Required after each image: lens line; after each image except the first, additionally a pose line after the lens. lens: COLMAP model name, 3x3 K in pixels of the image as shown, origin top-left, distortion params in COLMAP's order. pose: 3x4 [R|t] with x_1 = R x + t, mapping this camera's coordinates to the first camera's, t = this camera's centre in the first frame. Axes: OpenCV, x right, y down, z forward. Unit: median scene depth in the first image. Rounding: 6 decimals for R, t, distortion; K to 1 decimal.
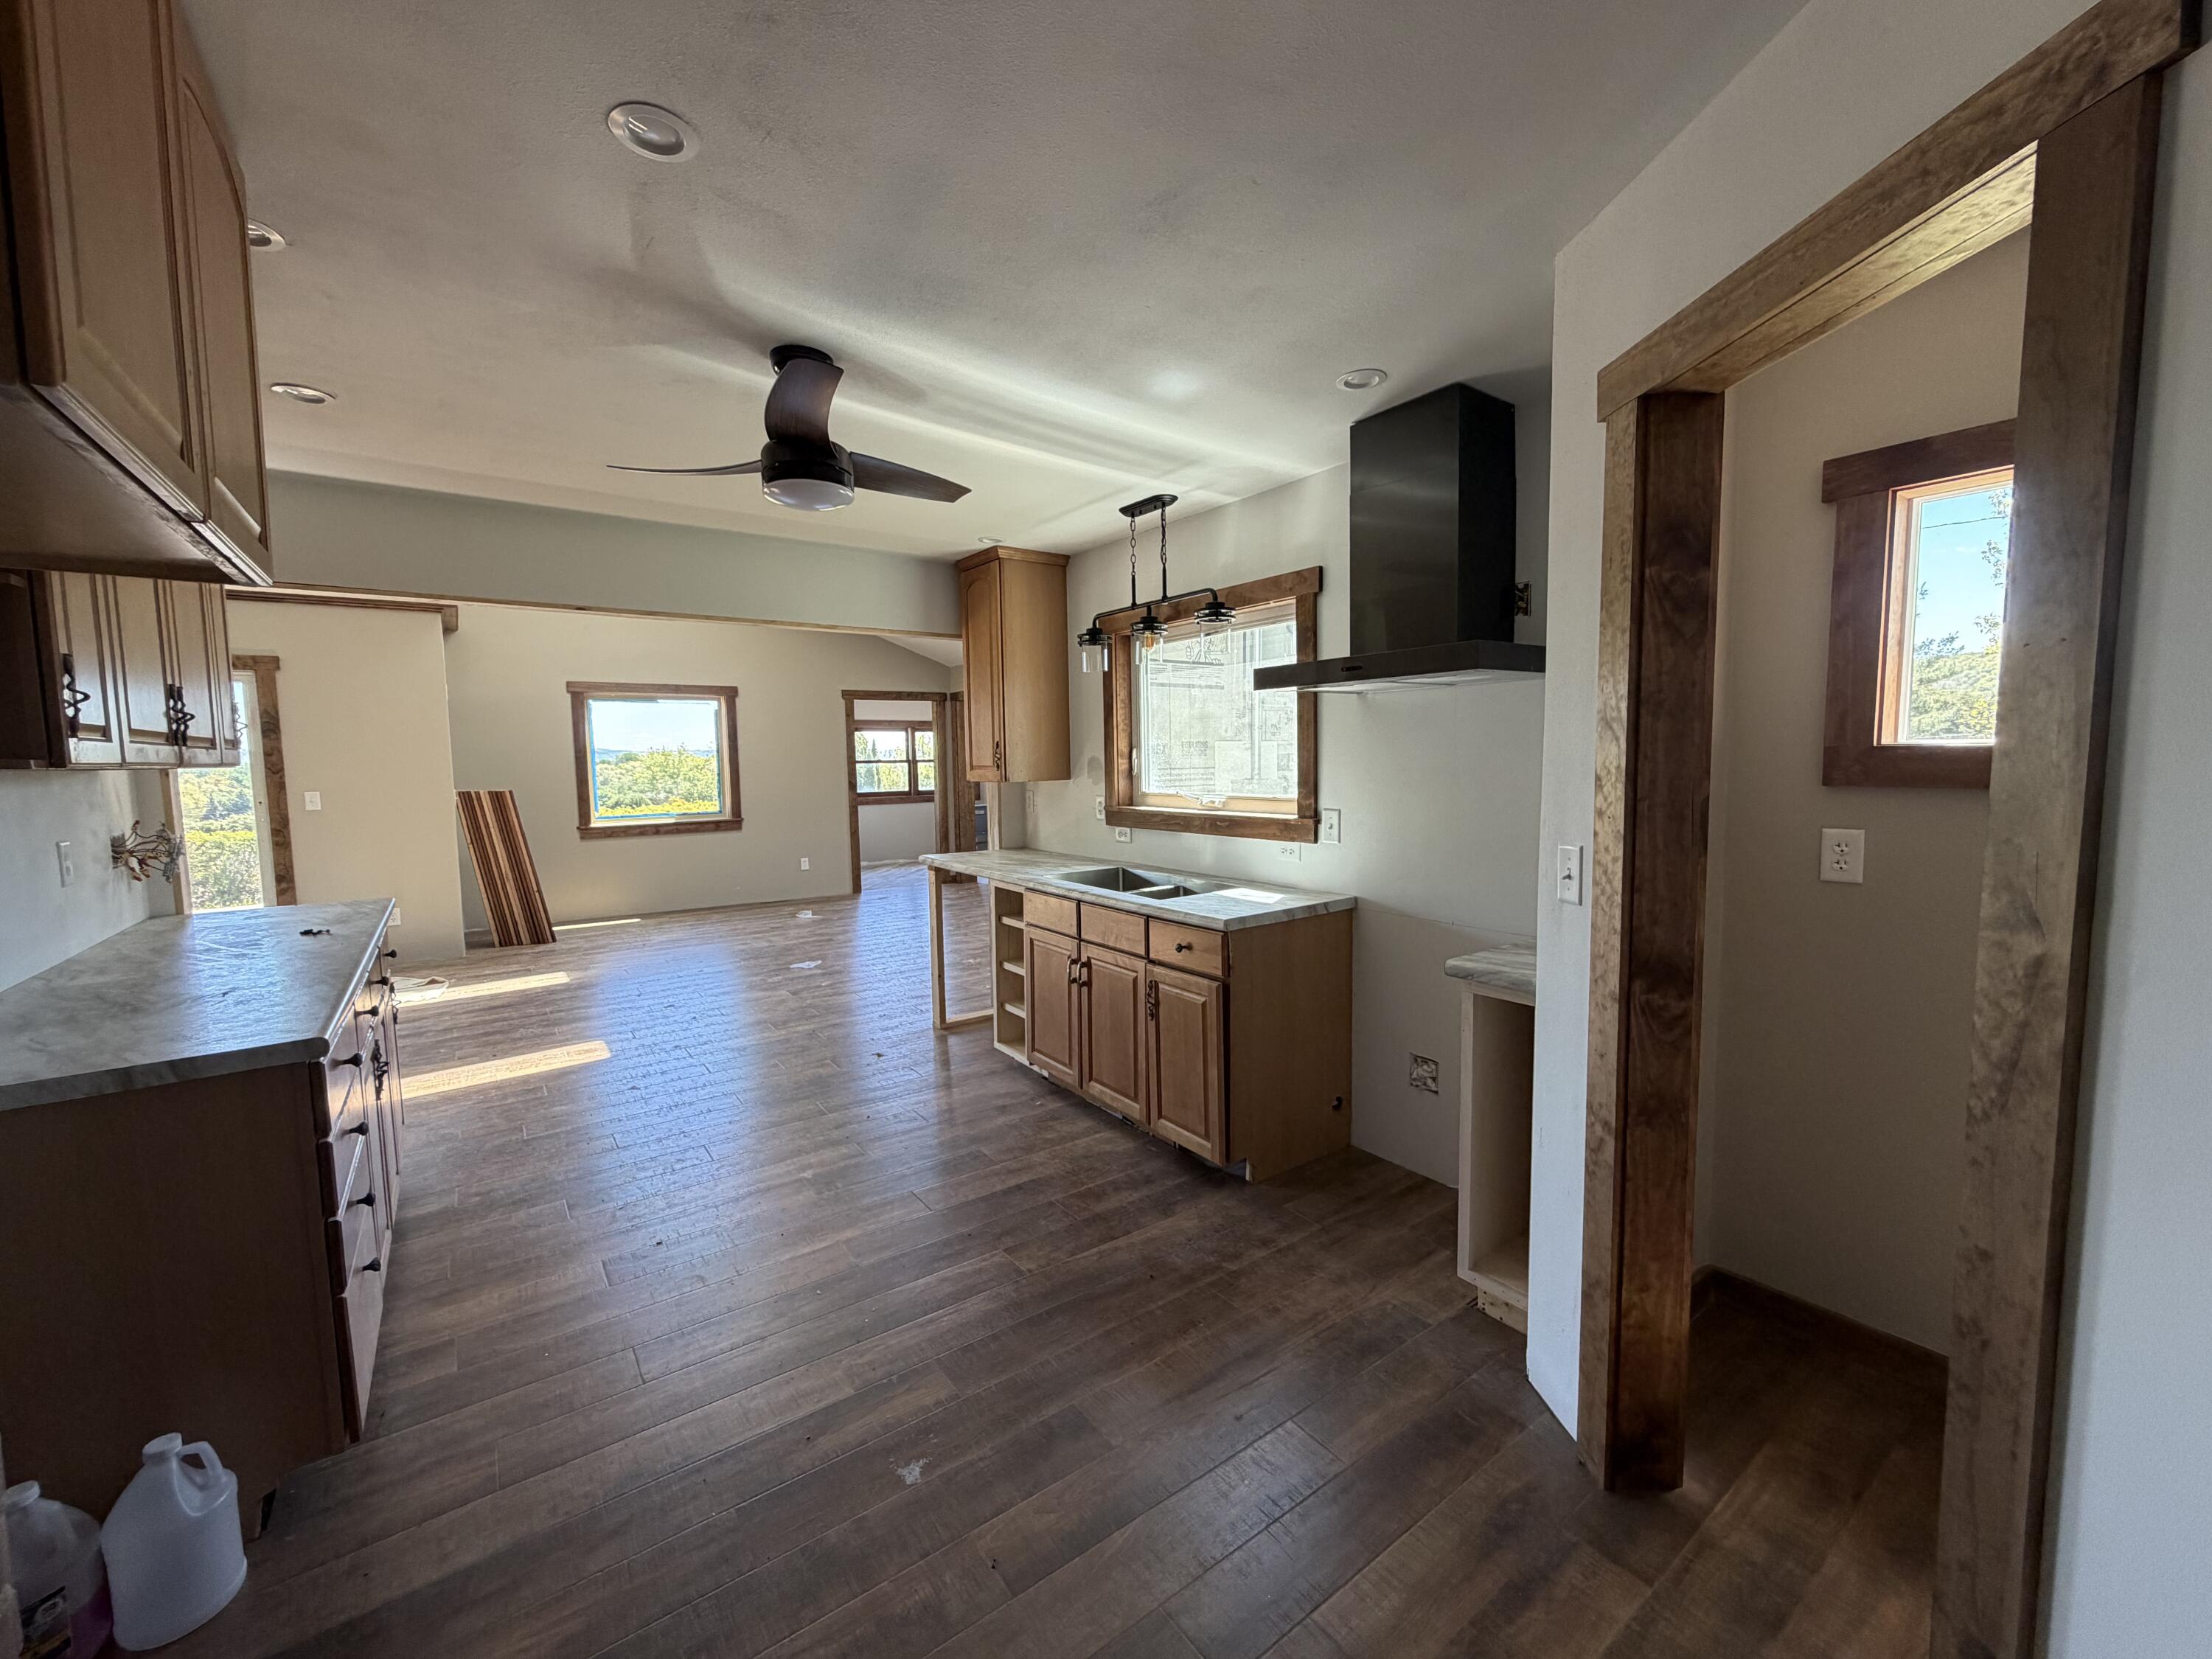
lens RADIAL K [[881.2, 0, 1102.8], [0, 881.2, 820.3], [0, 0, 1]] dist [0.000877, -0.000075]
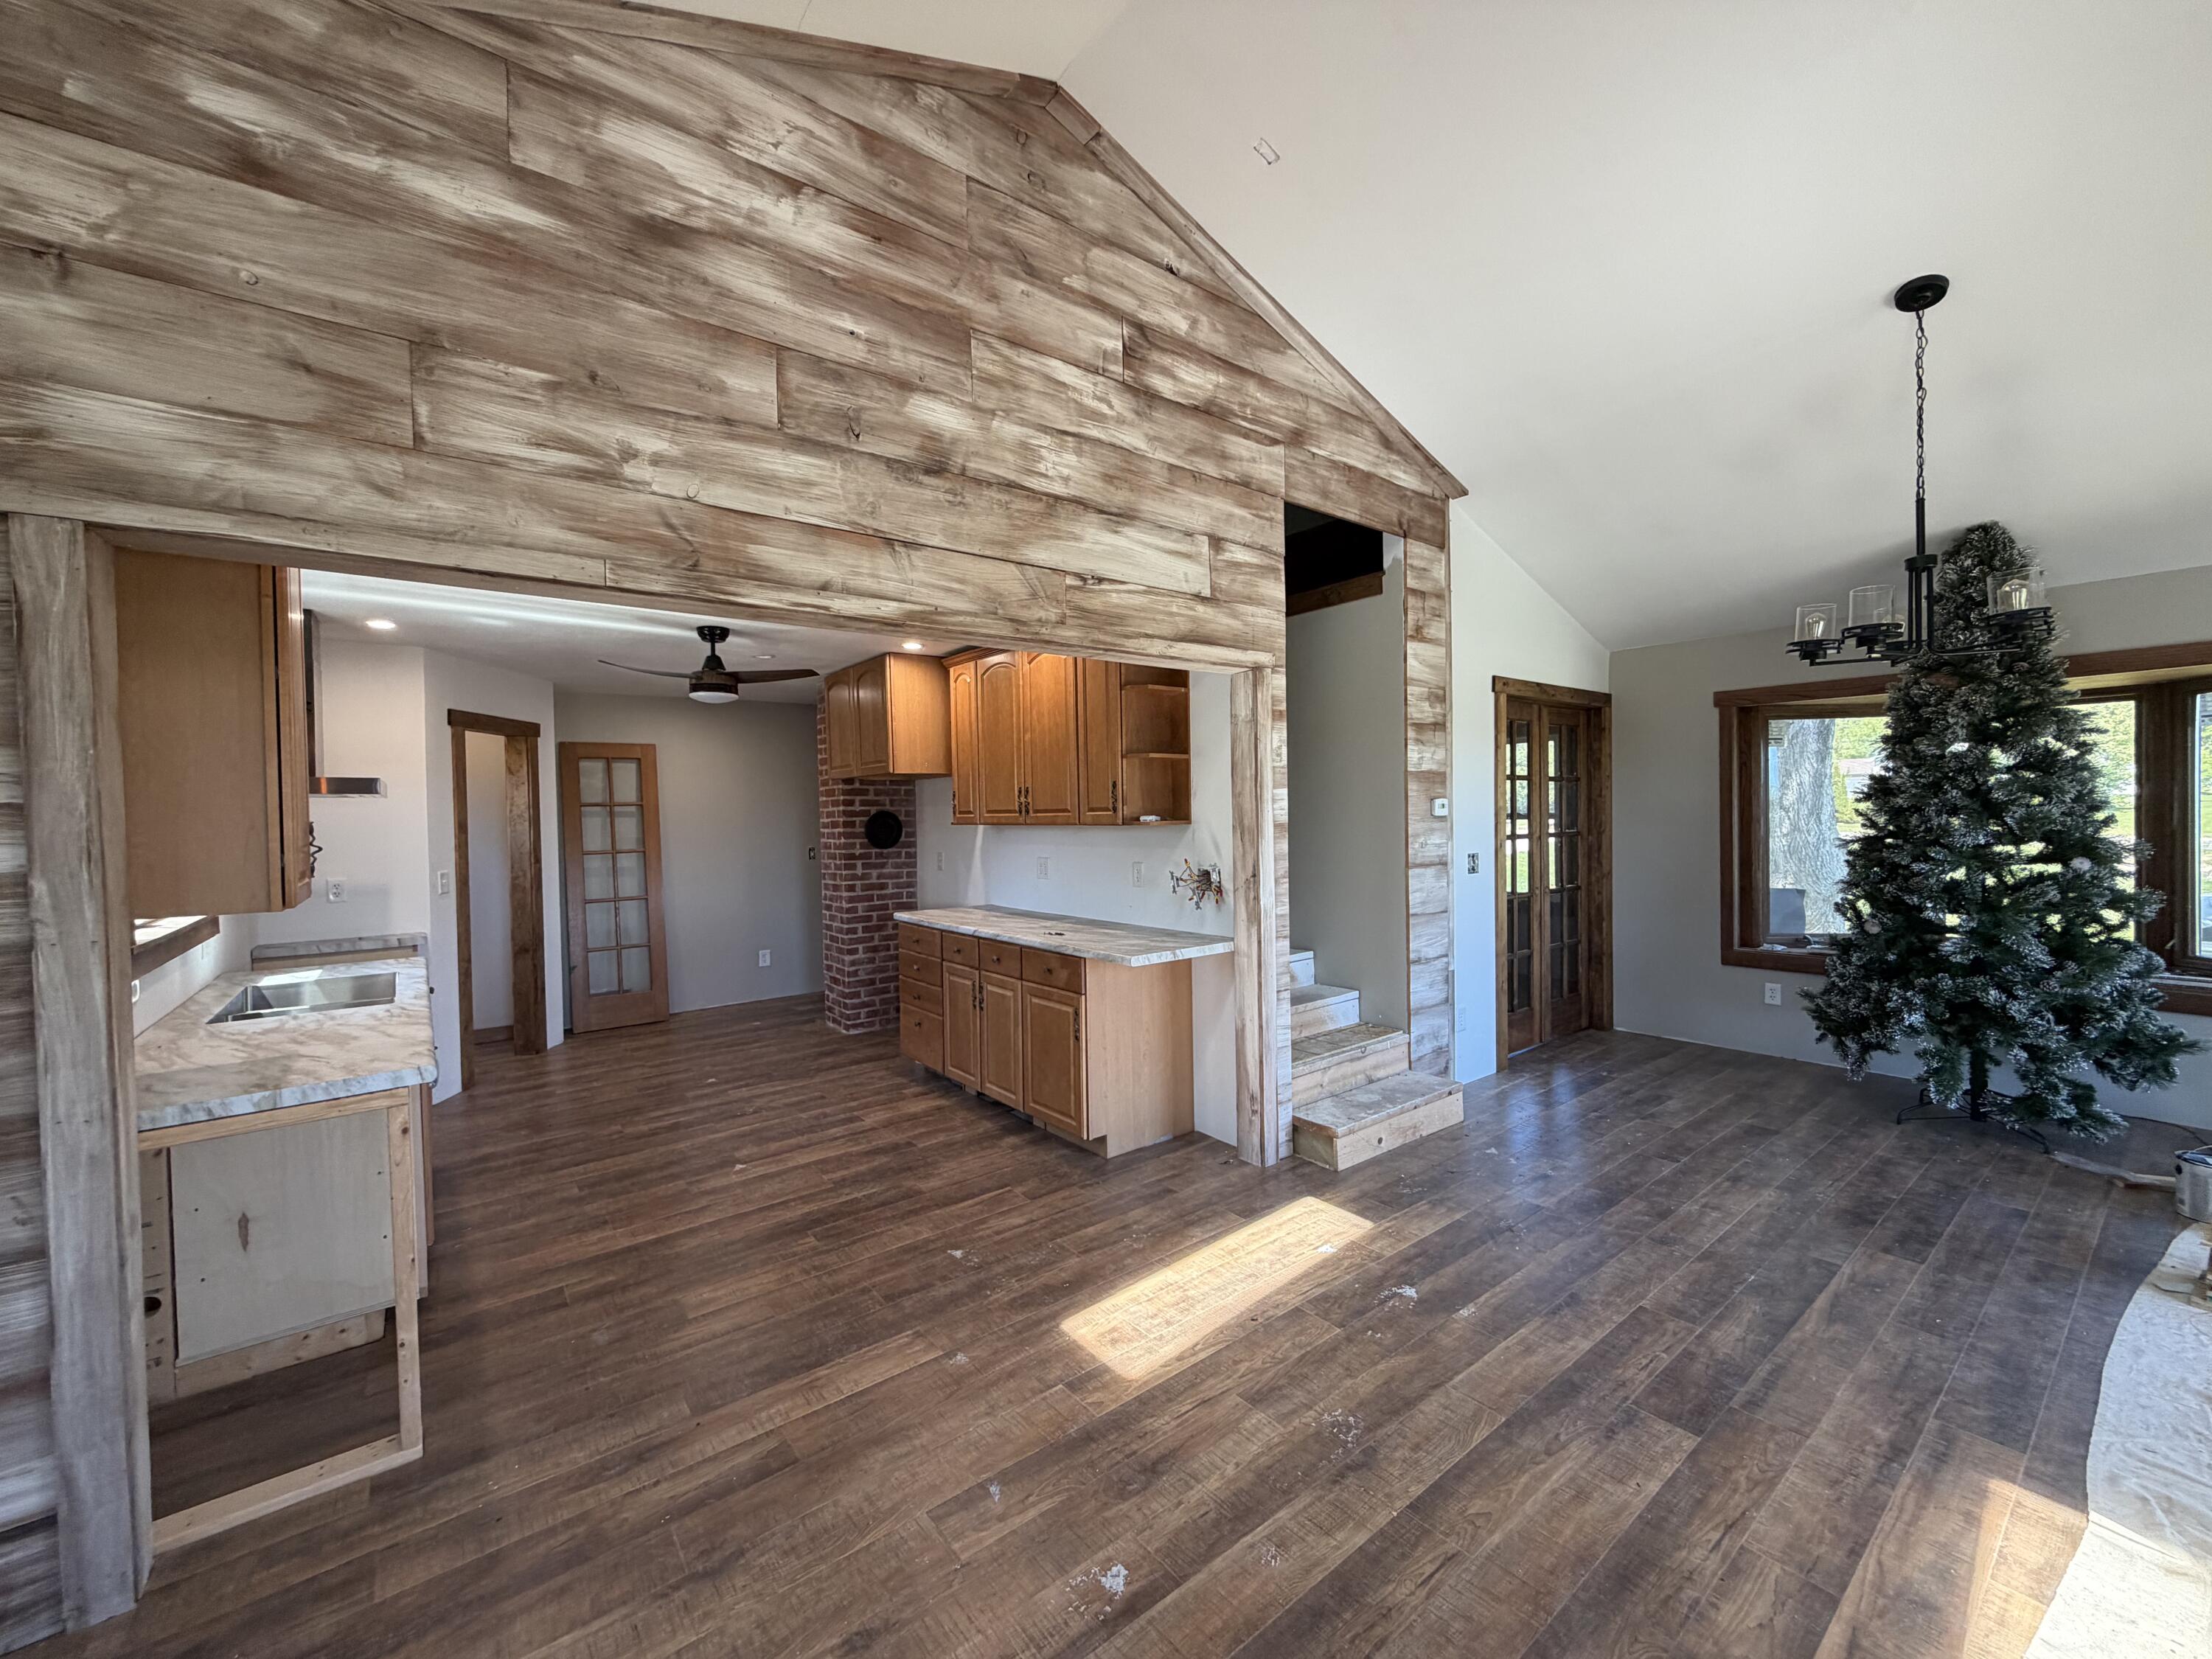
lens RADIAL K [[881.2, 0, 1093.7], [0, 881.2, 829.8], [0, 0, 1]] dist [0.000877, -0.000075]
pose [[-0.999144, 0.035706, -0.020881, -0.431113], [0.033556, 0.994860, 0.095538, -0.089558], [0.024185, 0.094756, -0.995207, 1.154270]]
